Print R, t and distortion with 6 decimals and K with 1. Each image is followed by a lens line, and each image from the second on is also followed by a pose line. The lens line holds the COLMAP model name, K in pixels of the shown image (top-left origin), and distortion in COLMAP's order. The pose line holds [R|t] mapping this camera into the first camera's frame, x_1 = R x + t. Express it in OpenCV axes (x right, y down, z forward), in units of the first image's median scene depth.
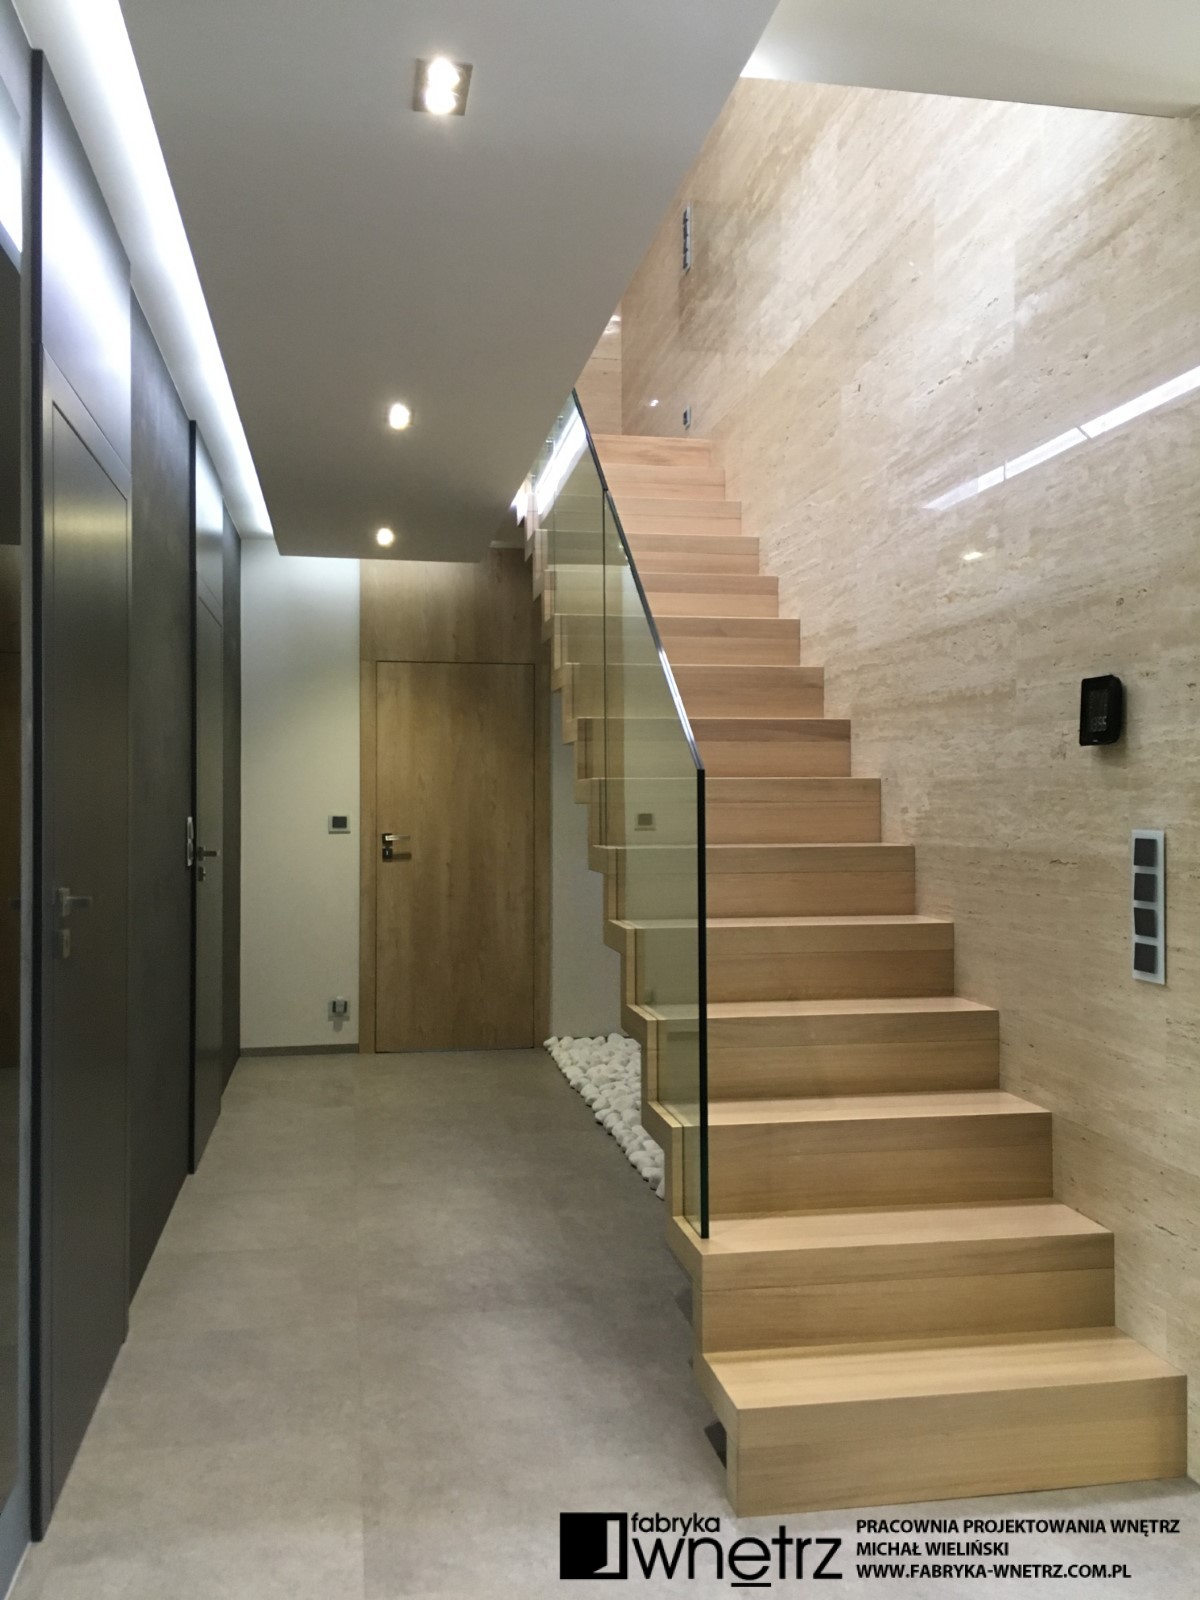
lens RADIAL K [[1372.3, 0, 607.8], [0, 1372.3, 801.2], [0, 0, 1]] dist [0.086925, -0.119465]
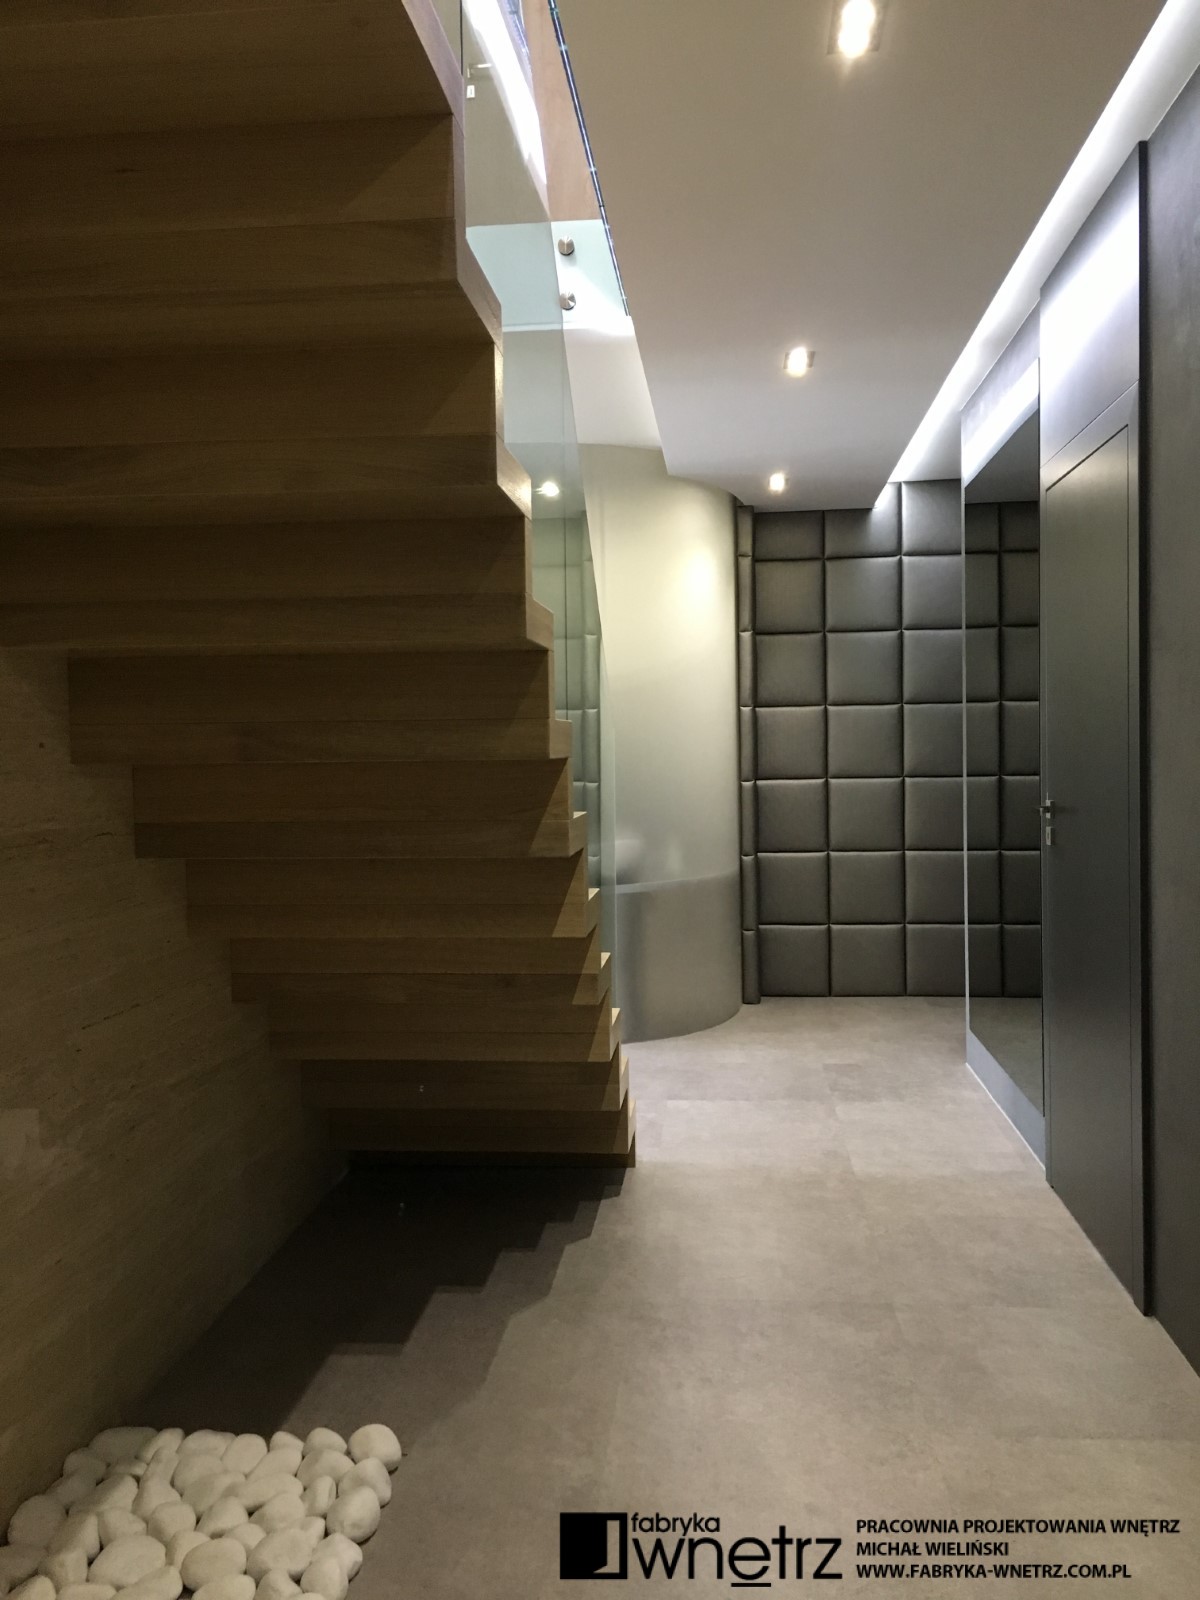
lens RADIAL K [[1372.3, 0, 607.4], [0, 1372.3, 799.7], [0, 0, 1]] dist [0.086925, -0.119465]
pose [[-0.961911, 0.008709, 0.273223, -0.310549], [0.017450, 0.999410, 0.029579, 0.006381], [-0.272804, 0.033221, -0.961496, 2.376516]]
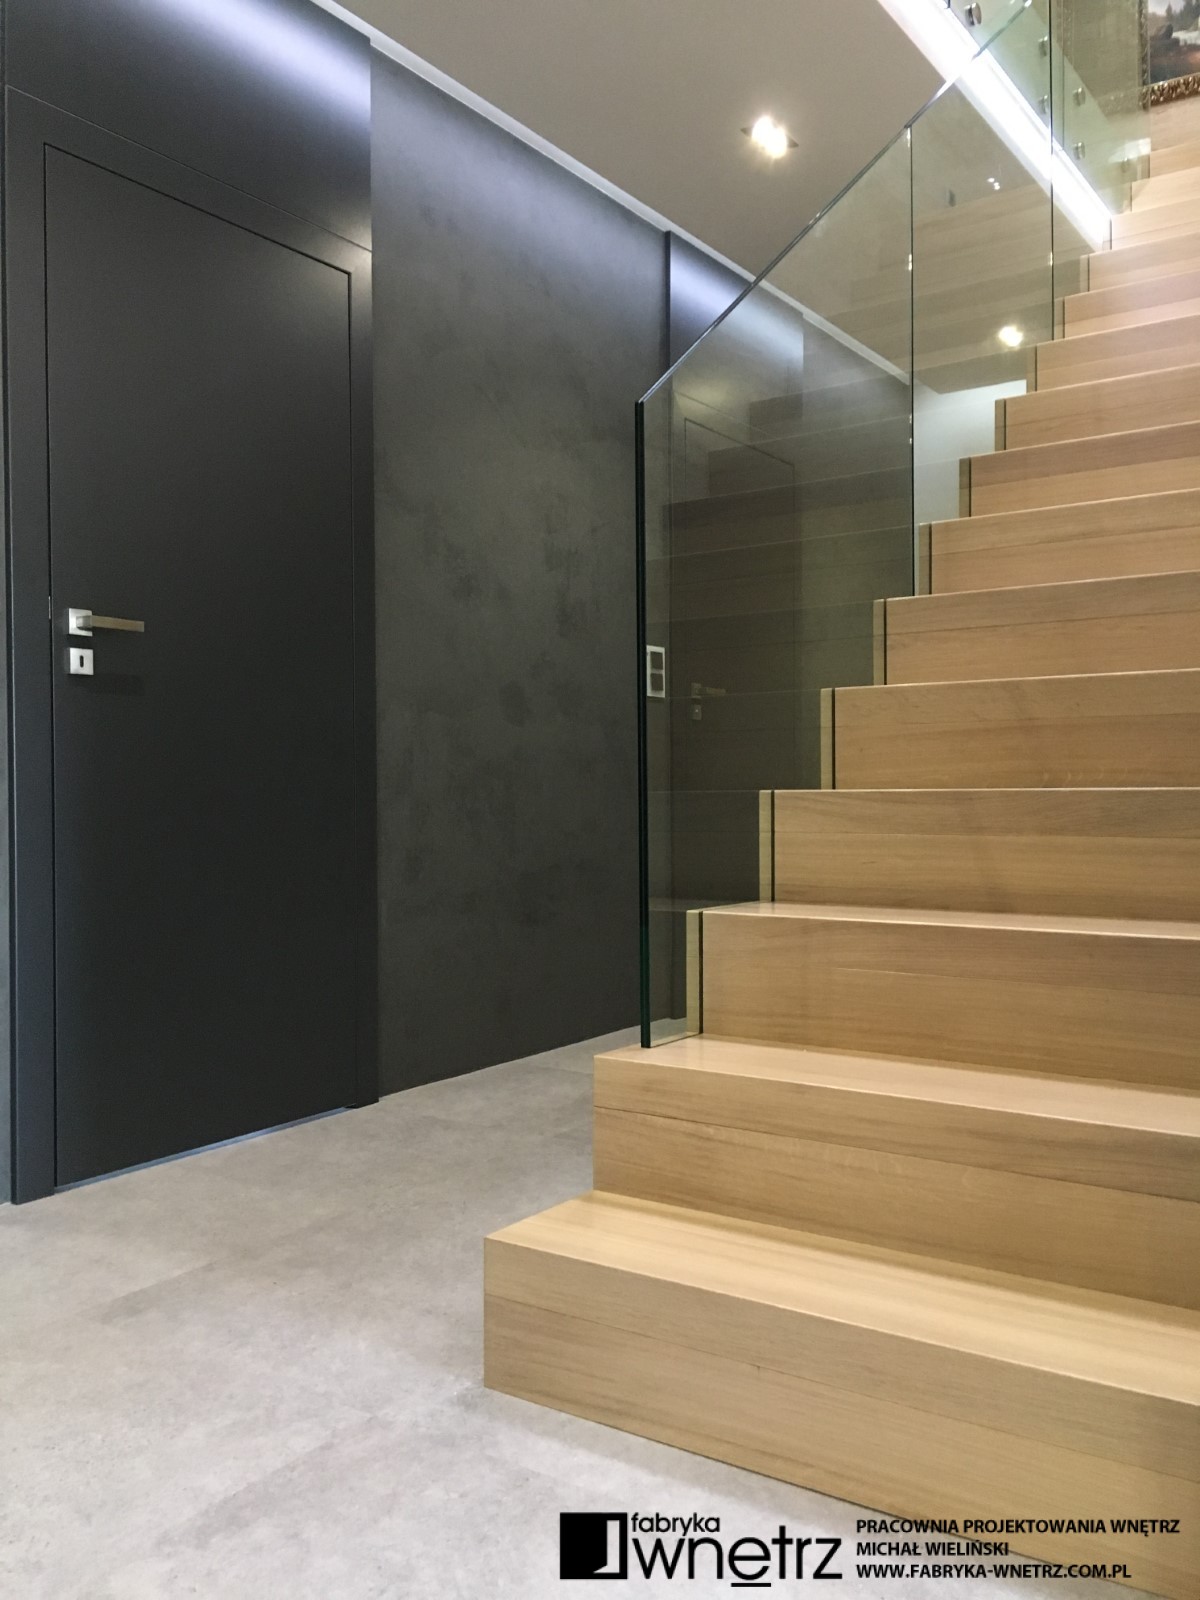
lens RADIAL K [[1372.3, 0, 573.6], [0, 1372.3, 798.0], [0, 0, 1]] dist [0.086925, -0.119465]
pose [[0.706105, -0.000667, -0.708107, 0.568562], [0.009356, 0.999921, 0.008388, 0.180897], [0.708046, -0.012548, 0.706055, 0.469775]]
